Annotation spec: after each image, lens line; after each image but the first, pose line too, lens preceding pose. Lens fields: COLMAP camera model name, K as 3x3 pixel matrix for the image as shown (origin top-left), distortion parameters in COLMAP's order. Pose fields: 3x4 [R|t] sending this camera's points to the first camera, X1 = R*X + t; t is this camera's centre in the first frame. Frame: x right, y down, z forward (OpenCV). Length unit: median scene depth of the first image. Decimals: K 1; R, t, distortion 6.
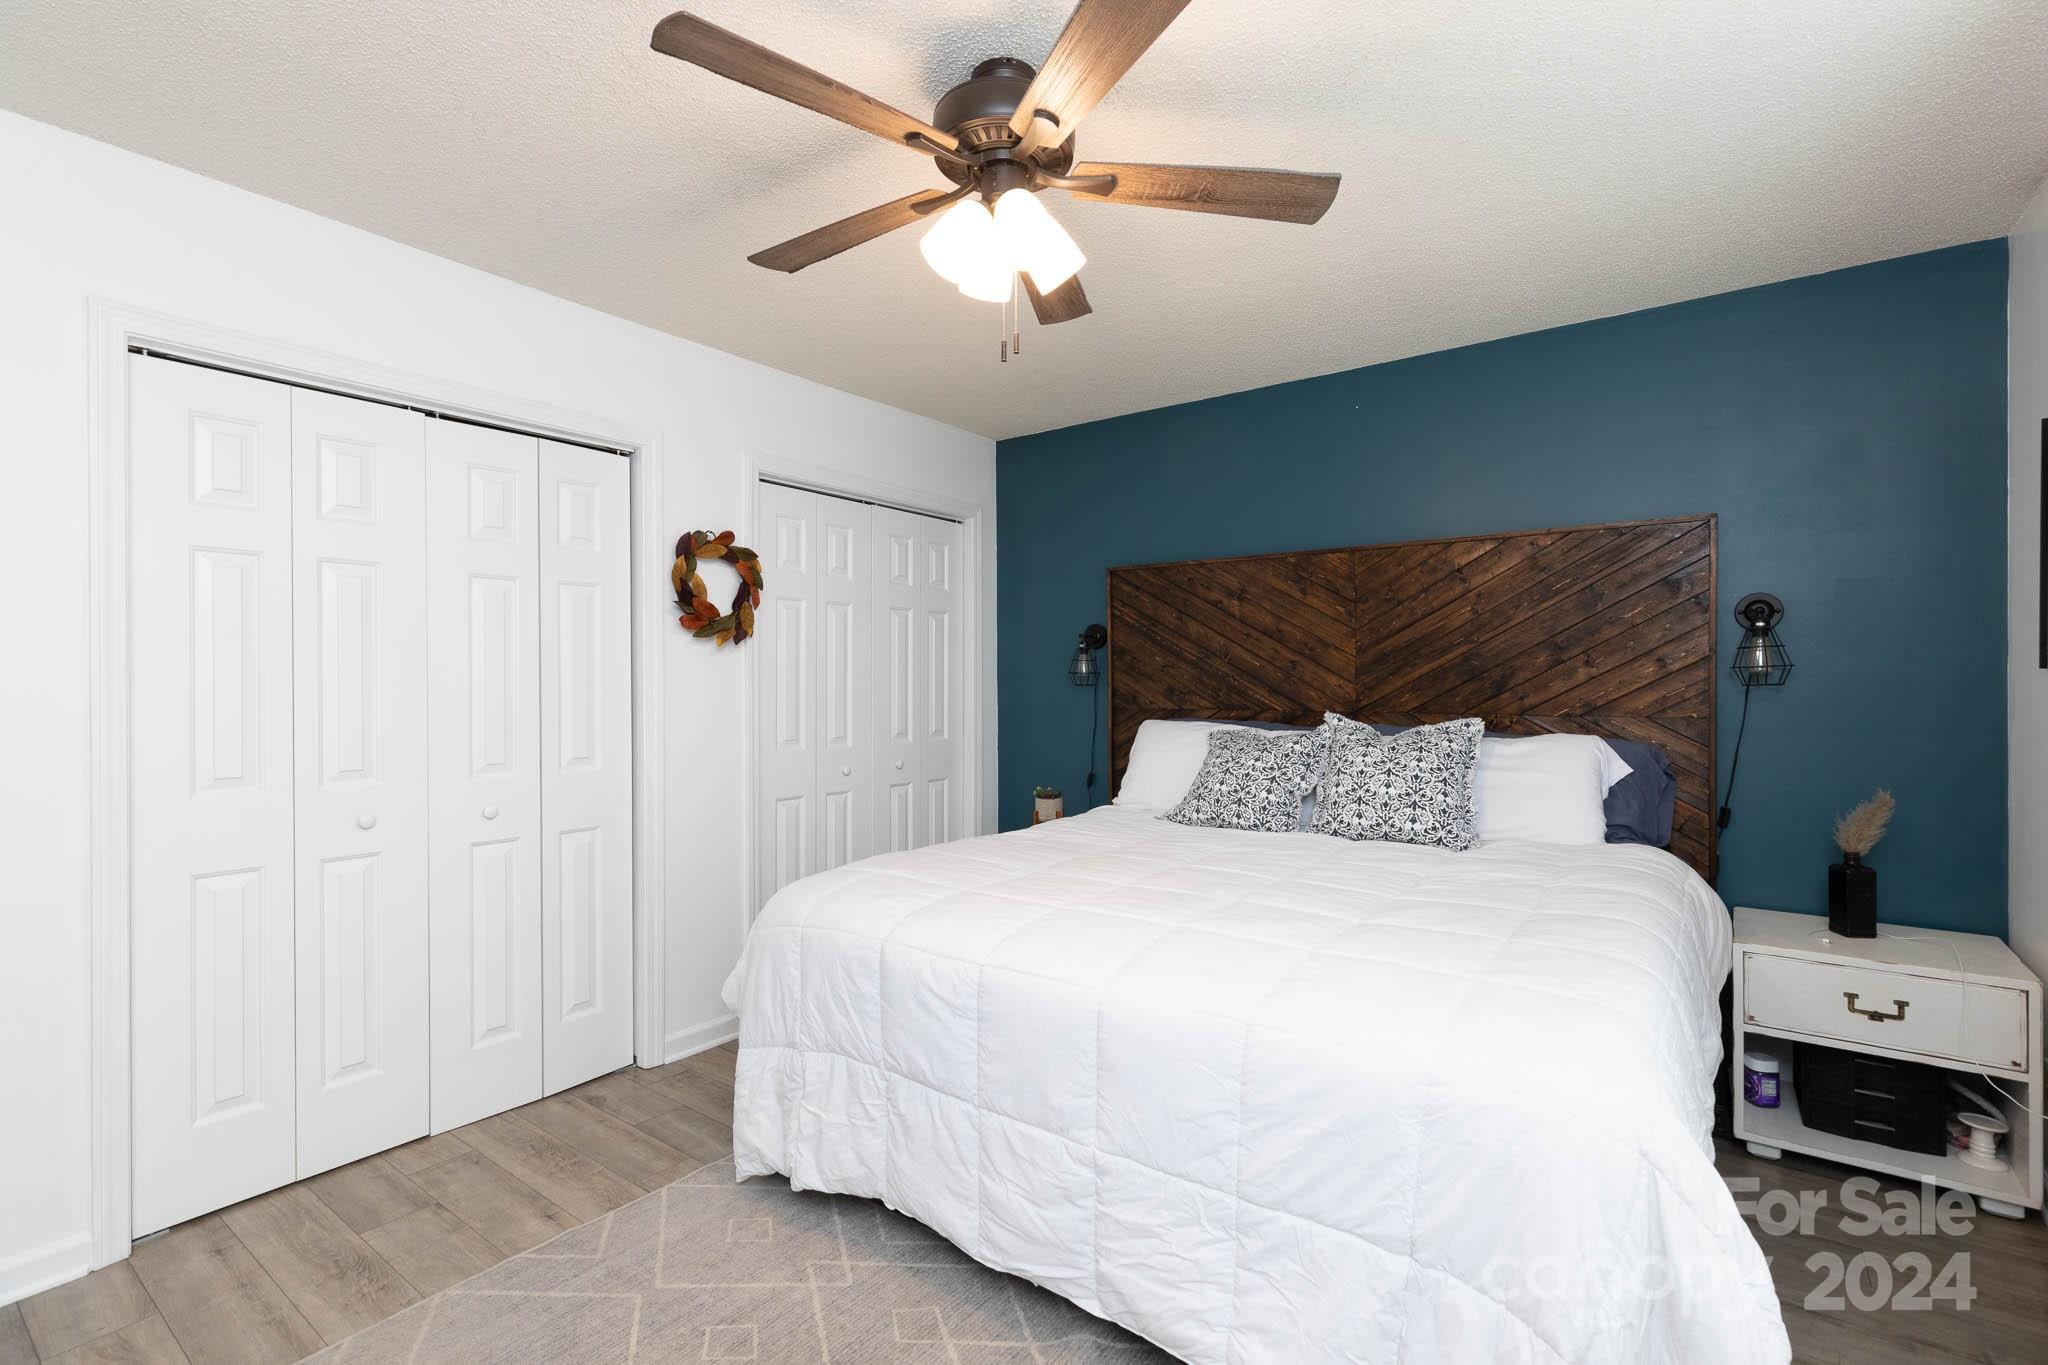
lens RADIAL K [[940.5, 0, 1030.6], [0, 940.5, 679.4], [0, 0, 1]] dist [0.008949, -0.000518]
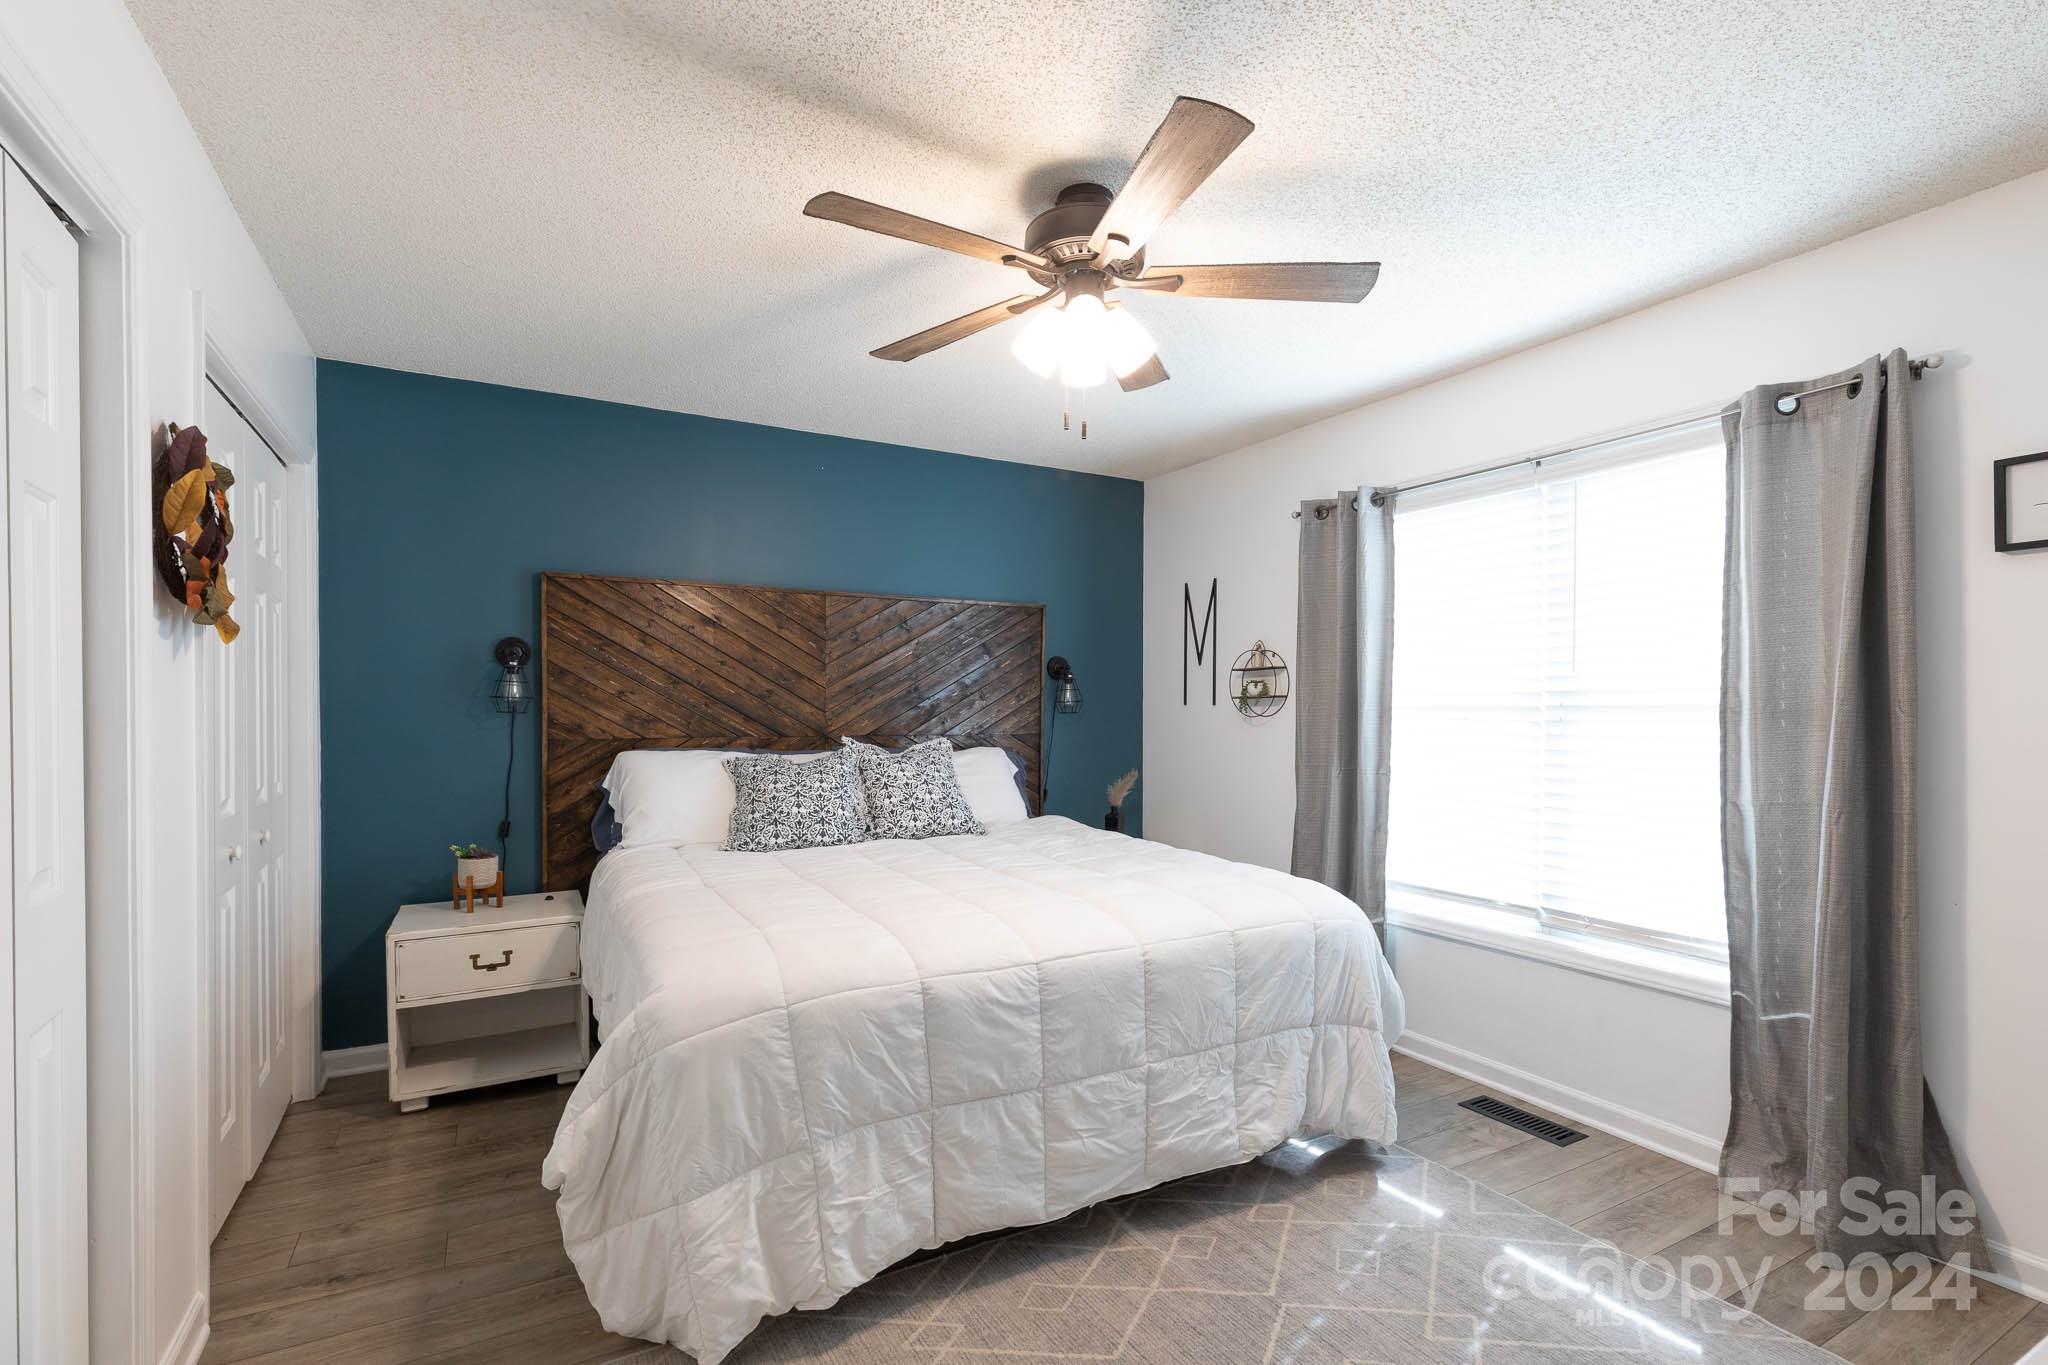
lens RADIAL K [[940.5, 0, 1037.5], [0, 940.5, 714.5], [0, 0, 1]] dist [0.008949, -0.000518]
pose [[0.398848, -0.001388, 0.917016, -0.677801], [-0.007273, 0.999963, 0.004676, 0.001149], [-0.916988, -0.008535, 0.398823, 0.349281]]
